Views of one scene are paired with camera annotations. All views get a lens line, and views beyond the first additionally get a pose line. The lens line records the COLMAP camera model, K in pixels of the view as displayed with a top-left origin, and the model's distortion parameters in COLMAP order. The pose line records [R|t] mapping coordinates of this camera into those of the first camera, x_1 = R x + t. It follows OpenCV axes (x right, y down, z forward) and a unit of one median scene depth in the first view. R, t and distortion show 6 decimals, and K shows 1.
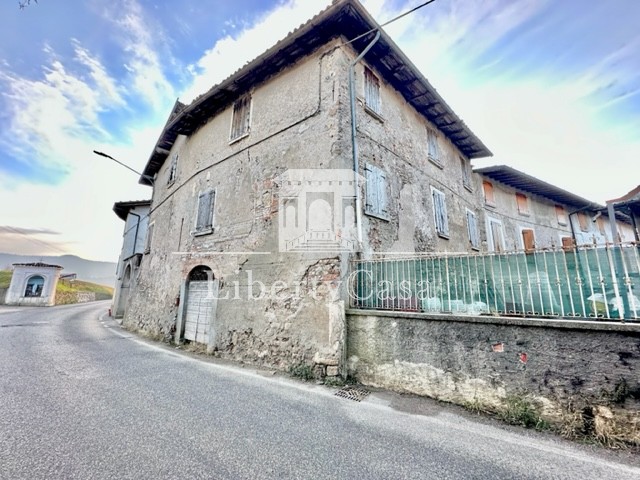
lens RADIAL K [[253.4, 0, 320.0], [0, 253.4, 240.0], [0, 0, 1]] dist [-0.002016, 0.000175]
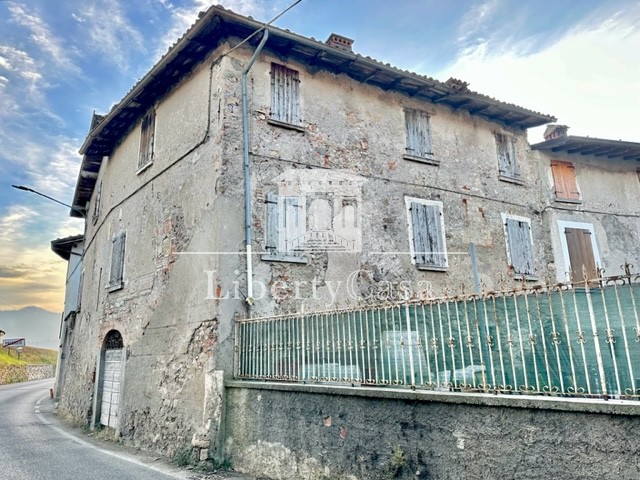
lens RADIAL K [[450.4, 0, 320.0], [0, 450.4, 240.0], [0, 0, 1]] dist [0.078266, -0.088961]
pose [[0.973396, -0.087155, -0.211904, 0.631192], [0.079391, 0.995832, -0.044895, -0.082627], [0.214933, 0.026878, 0.976259, -0.345721]]
